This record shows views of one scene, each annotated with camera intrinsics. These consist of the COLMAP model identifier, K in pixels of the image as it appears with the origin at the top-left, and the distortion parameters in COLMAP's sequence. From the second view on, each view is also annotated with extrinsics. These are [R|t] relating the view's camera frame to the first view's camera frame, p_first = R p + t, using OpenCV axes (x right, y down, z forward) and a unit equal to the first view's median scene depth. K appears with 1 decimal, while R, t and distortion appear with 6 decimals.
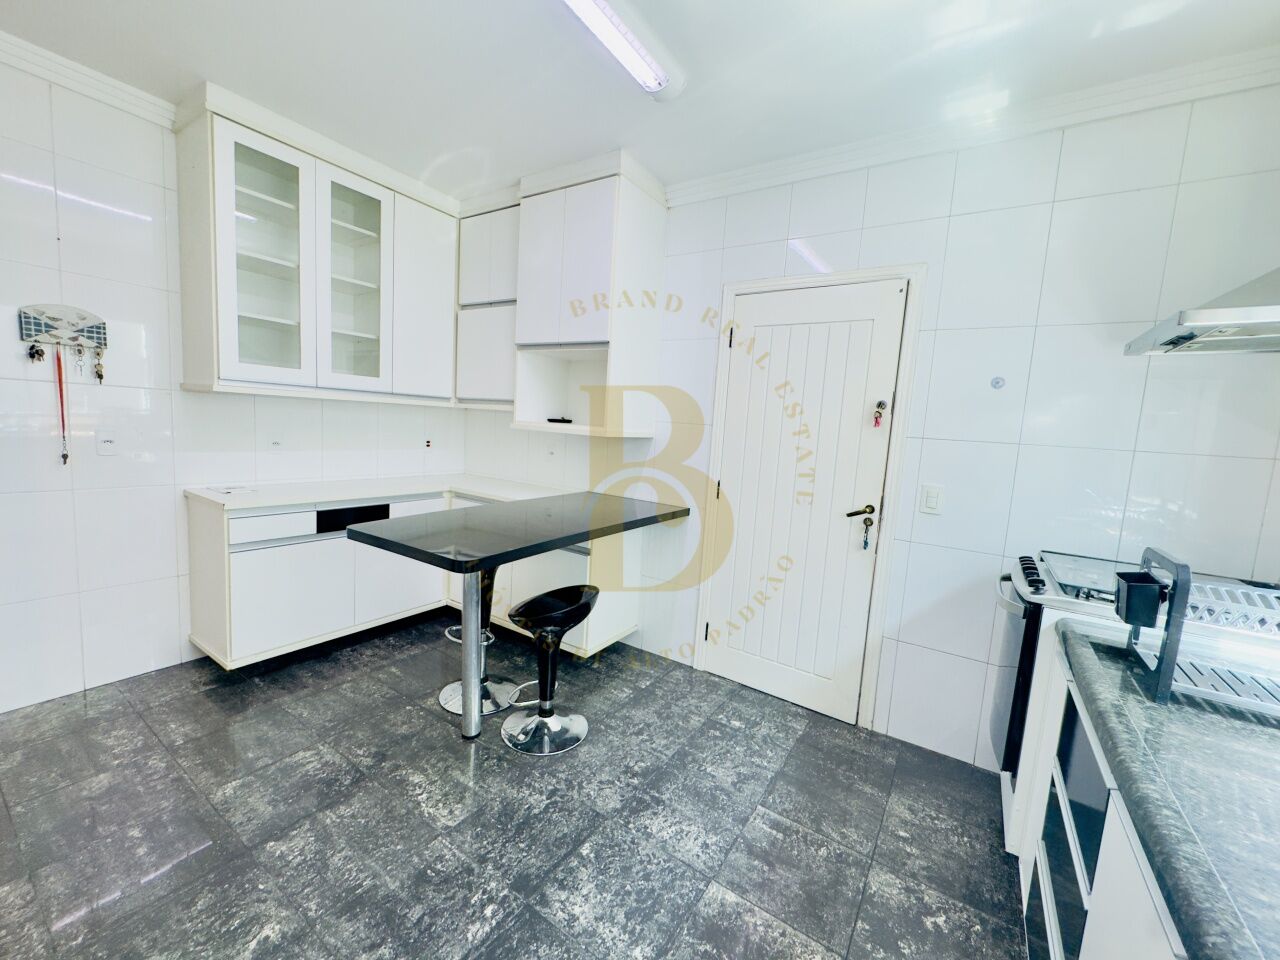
lens RADIAL K [[511.1, 0, 639.8], [0, 511.1, 478.6], [0, 0, 1]] dist [-0.001367, 0.000067]
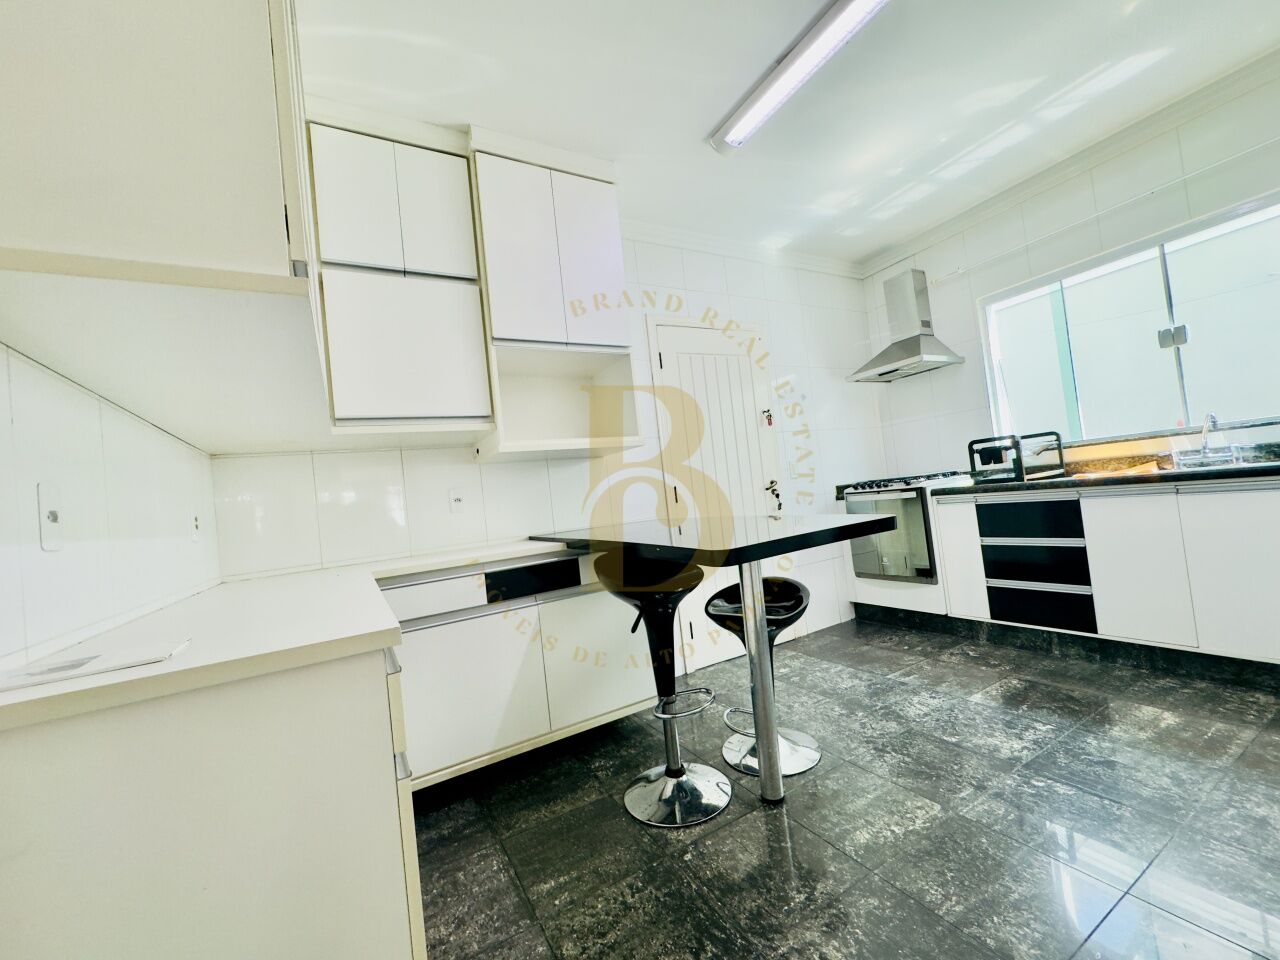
lens RADIAL K [[511.1, 0, 637.4], [0, 511.1, 480.6], [0, 0, 1]] dist [-0.001367, 0.000067]
pose [[0.445927, -0.084043, 0.891115, -1.380771], [0.234889, 0.971677, -0.025900, 0.001597], [-0.863699, 0.220863, 0.453038, 0.921158]]
